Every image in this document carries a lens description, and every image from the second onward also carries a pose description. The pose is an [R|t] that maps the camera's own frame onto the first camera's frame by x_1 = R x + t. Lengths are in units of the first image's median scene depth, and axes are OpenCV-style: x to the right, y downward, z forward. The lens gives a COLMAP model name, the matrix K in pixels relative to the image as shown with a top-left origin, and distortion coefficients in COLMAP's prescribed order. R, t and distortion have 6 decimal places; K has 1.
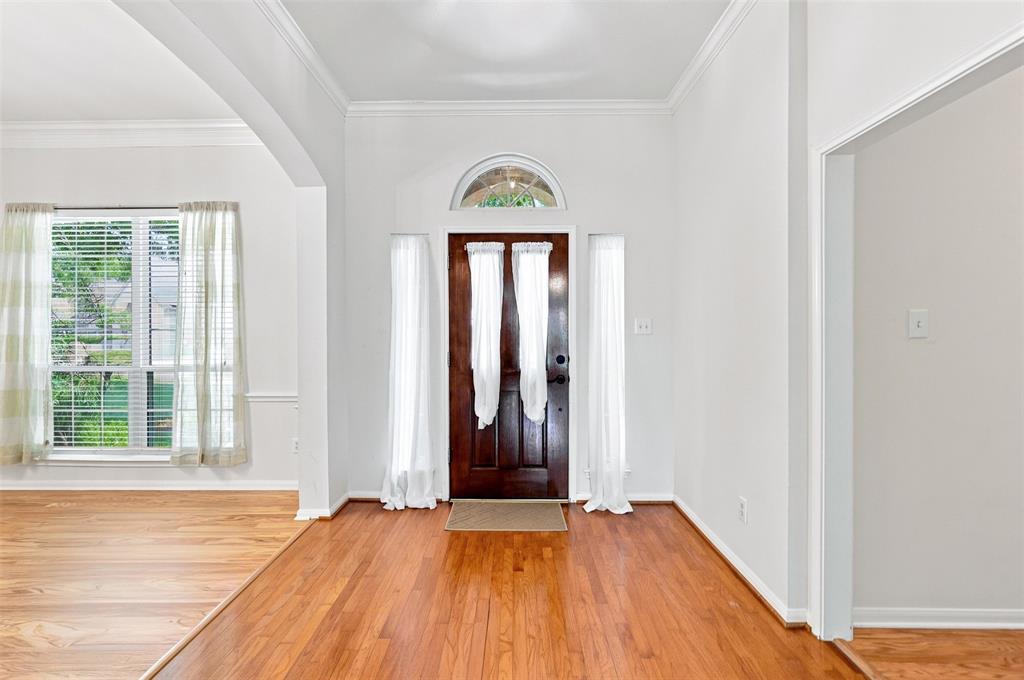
lens RADIAL K [[481.3, 0, 503.4], [0, 481.3, 334.2], [0, 0, 1]] dist [-0.001552, 0.000531]
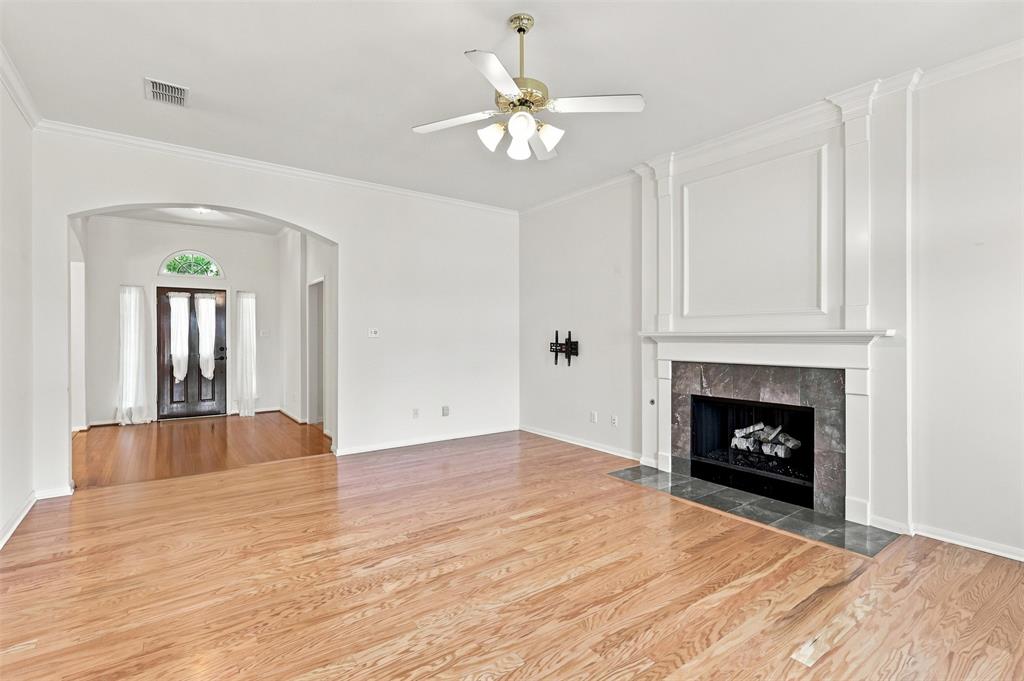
lens RADIAL K [[481.3, 0, 513.6], [0, 481.3, 337.5], [0, 0, 1]] dist [-0.001552, 0.000531]
pose [[0.792849, -0.004180, 0.609403, -0.158313], [0.001832, 0.999988, 0.004476, -0.004531], [-0.609415, -0.002432, 0.792848, -1.504137]]
